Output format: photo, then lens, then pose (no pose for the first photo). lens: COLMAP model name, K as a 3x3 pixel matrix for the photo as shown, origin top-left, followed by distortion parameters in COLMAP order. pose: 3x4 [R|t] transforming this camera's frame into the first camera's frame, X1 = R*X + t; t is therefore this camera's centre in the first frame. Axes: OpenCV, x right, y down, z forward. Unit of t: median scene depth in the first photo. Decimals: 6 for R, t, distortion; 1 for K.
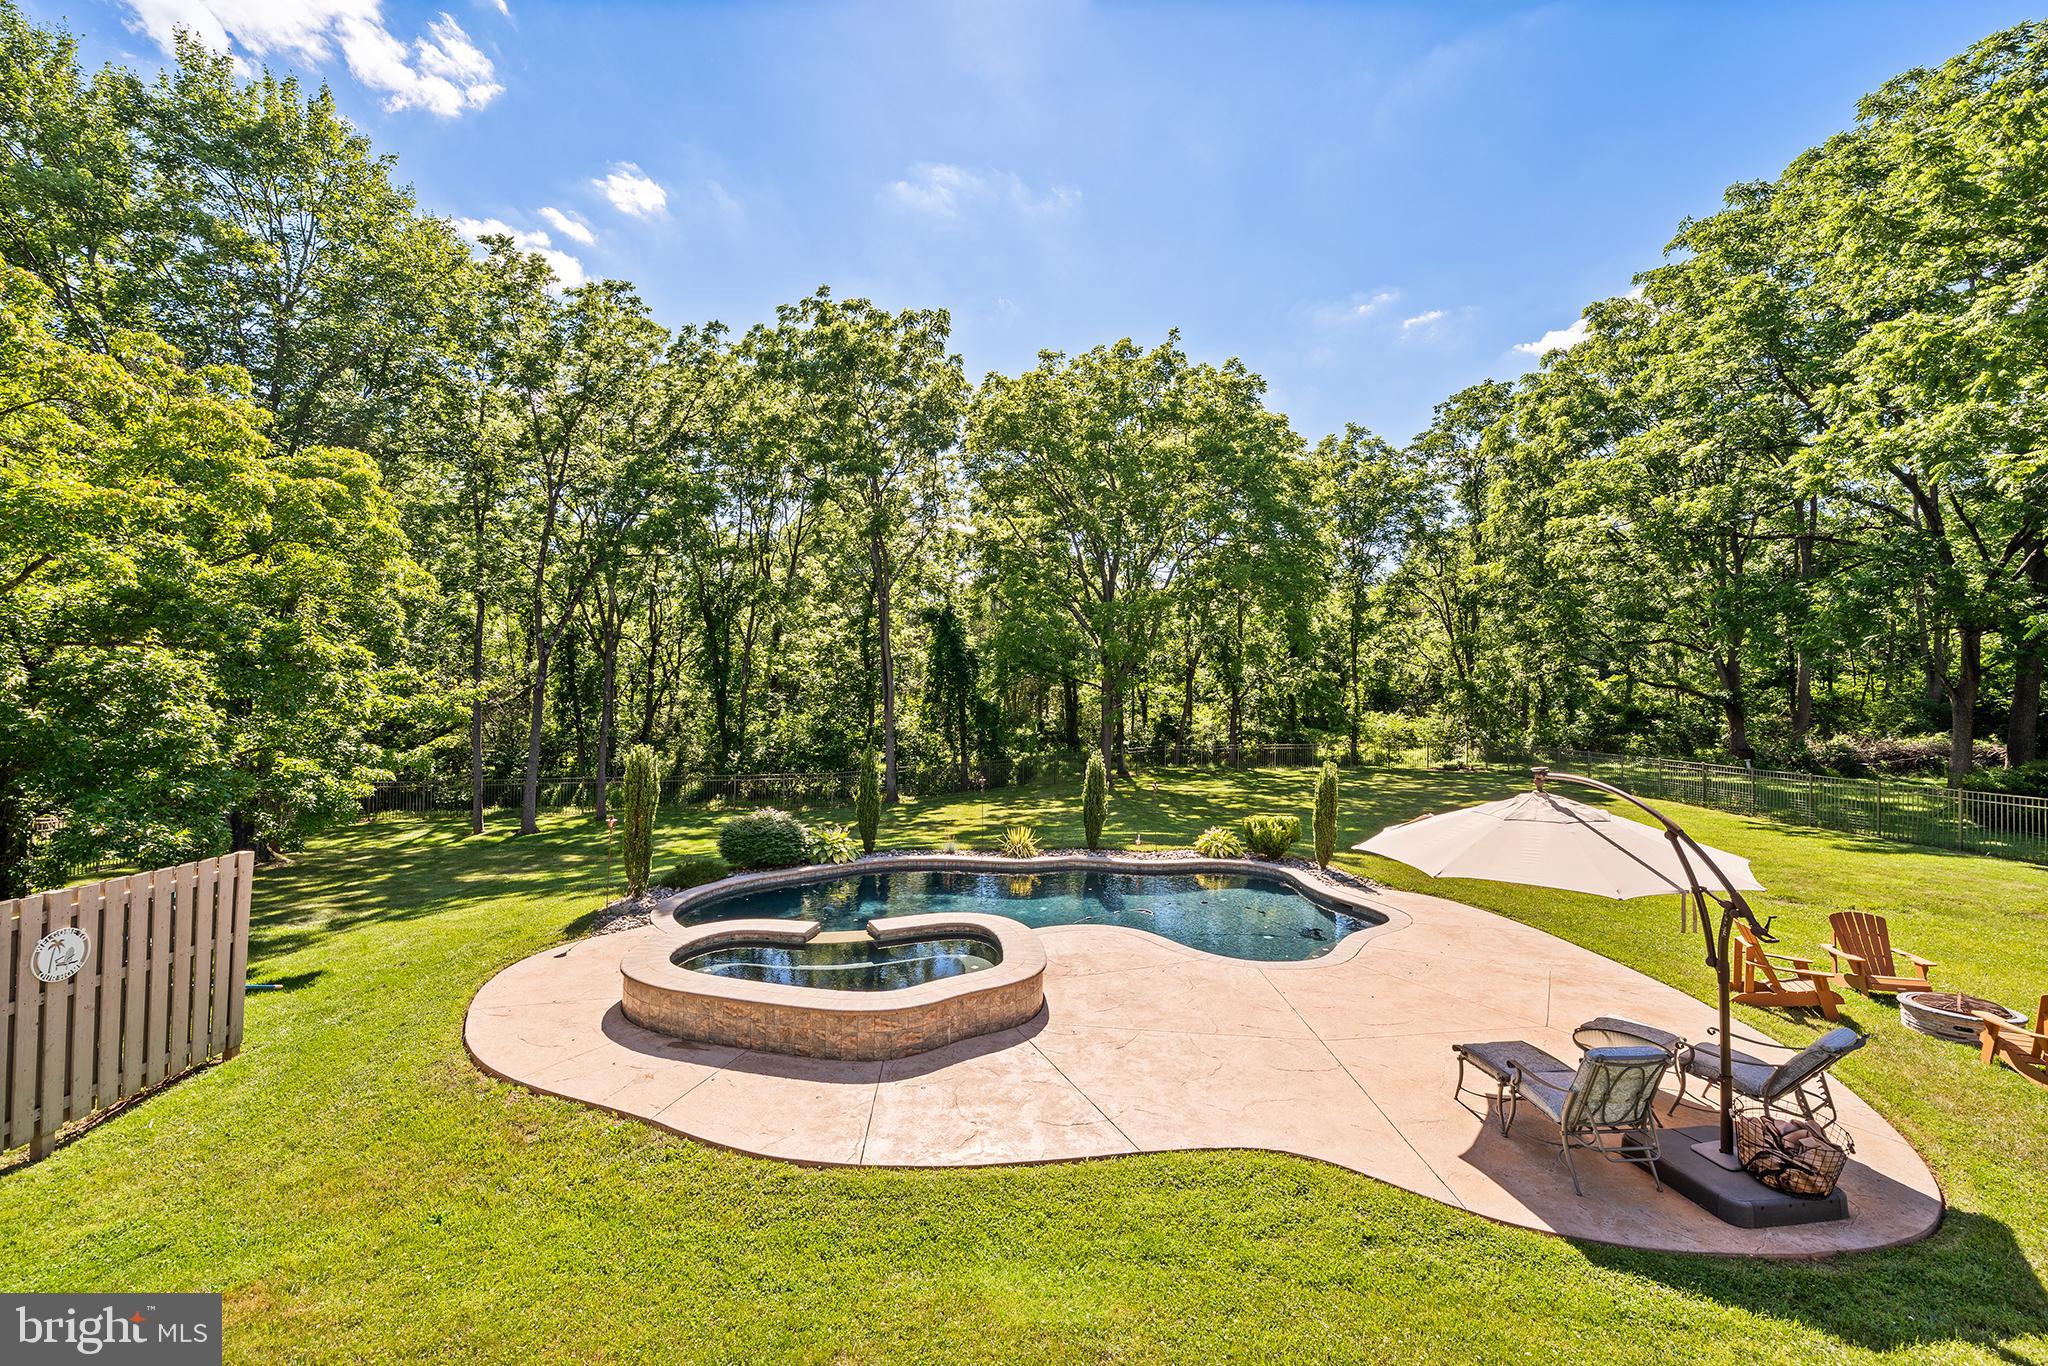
lens RADIAL K [[835.8, 0, 1017.1], [0, 835.8, 683.4], [0, 0, 1]] dist [-0.000475, 0.001401]
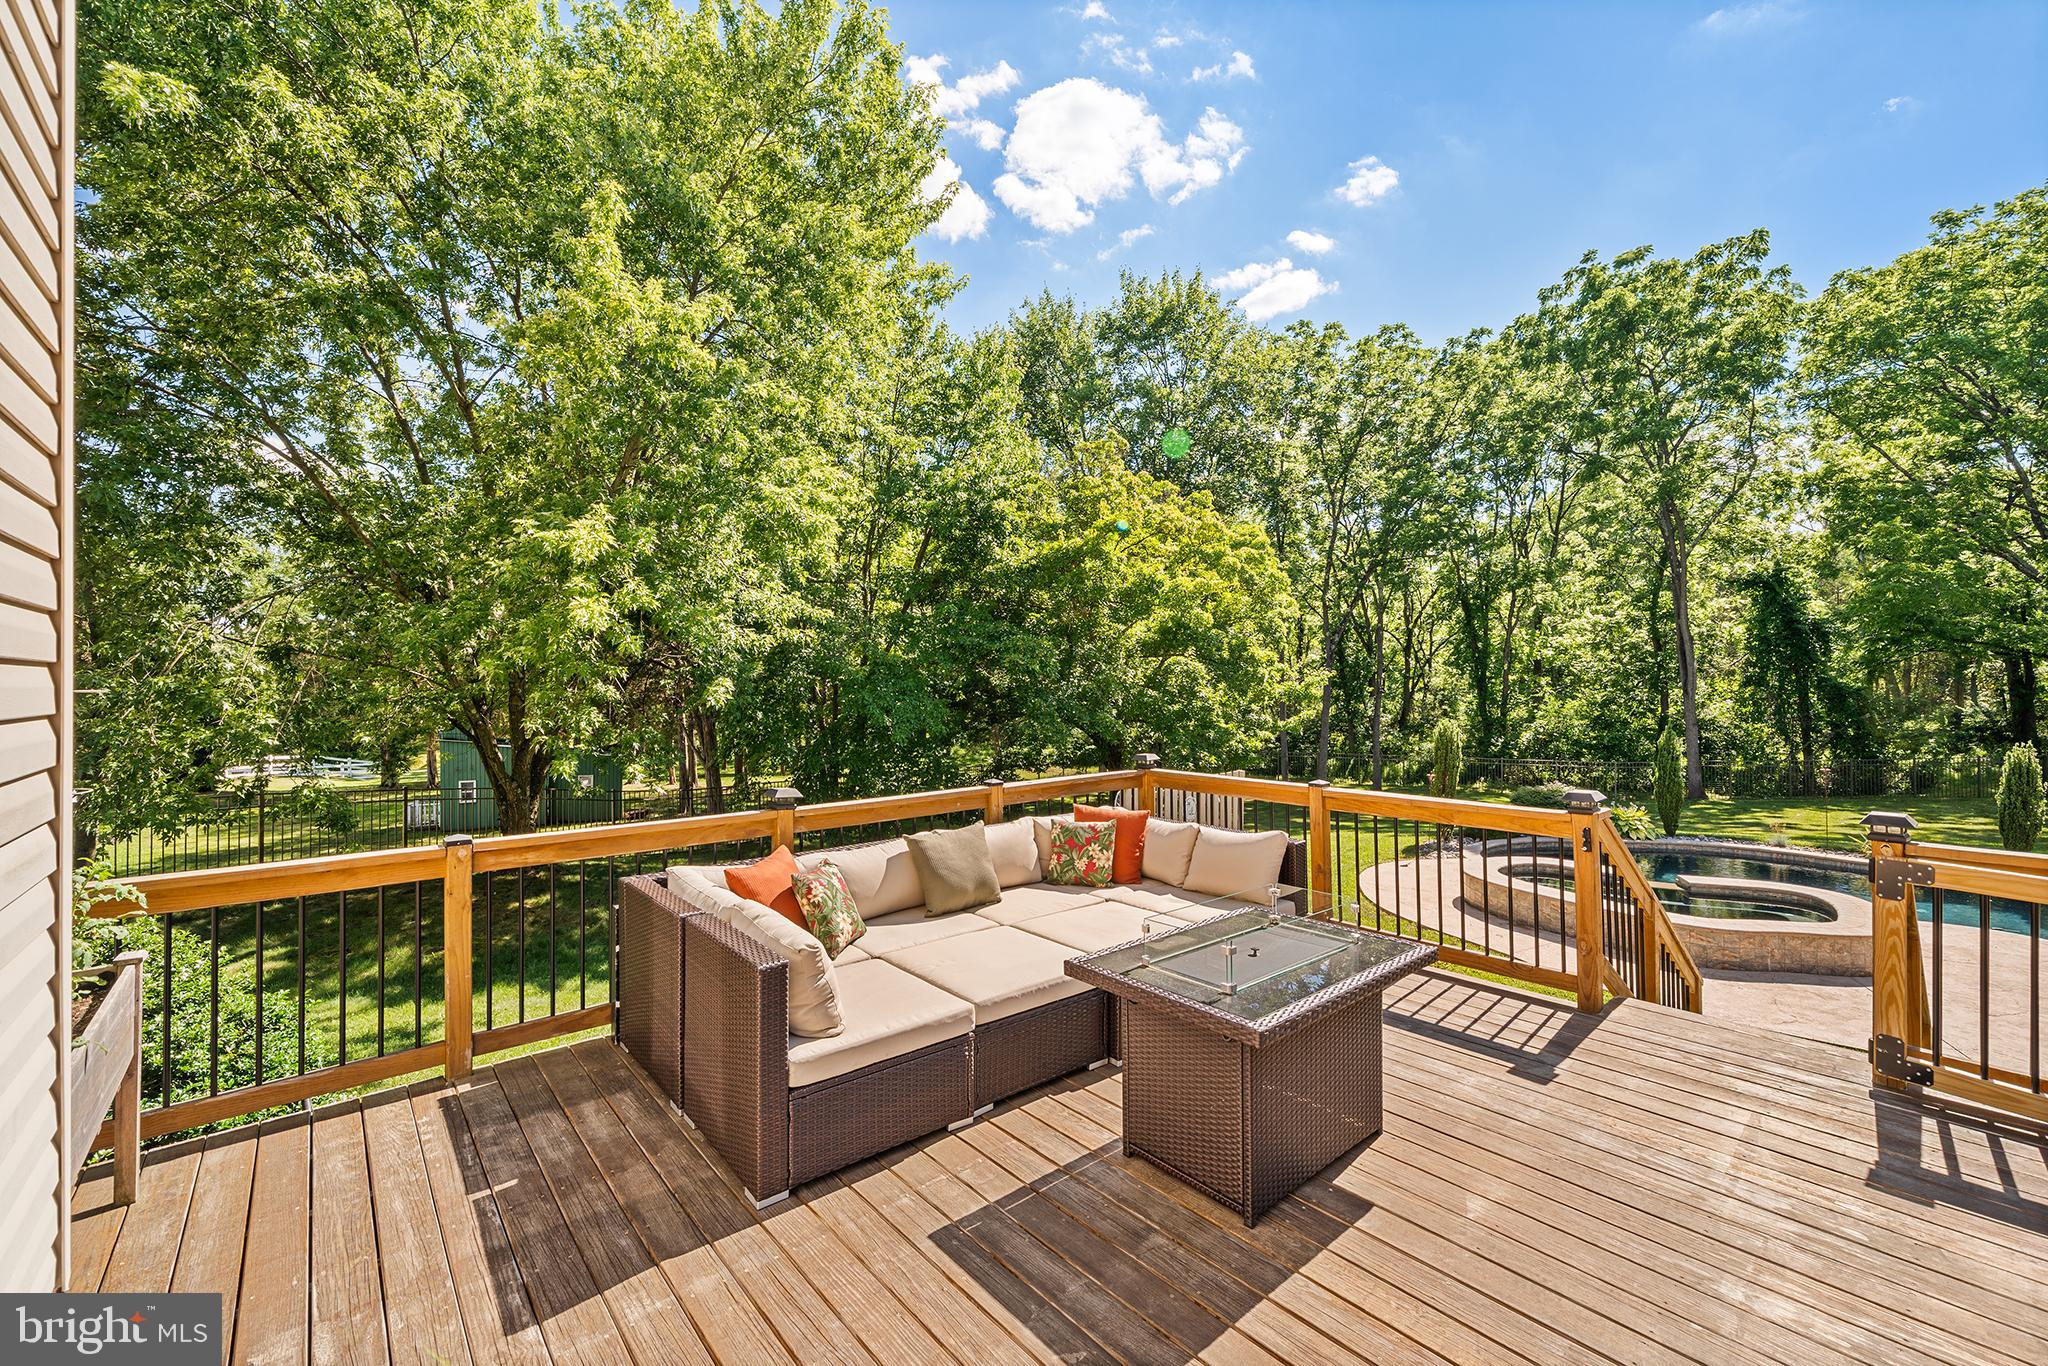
lens RADIAL K [[835.8, 0, 1031.6], [0, 835.8, 674.9], [0, 0, 1]] dist [-0.000475, 0.001401]
pose [[0.684727, -0.019481, -0.728539, 0.015310], [0.022272, 0.999735, -0.005800, -0.000068], [0.728459, -0.012255, 0.684980, -0.116902]]
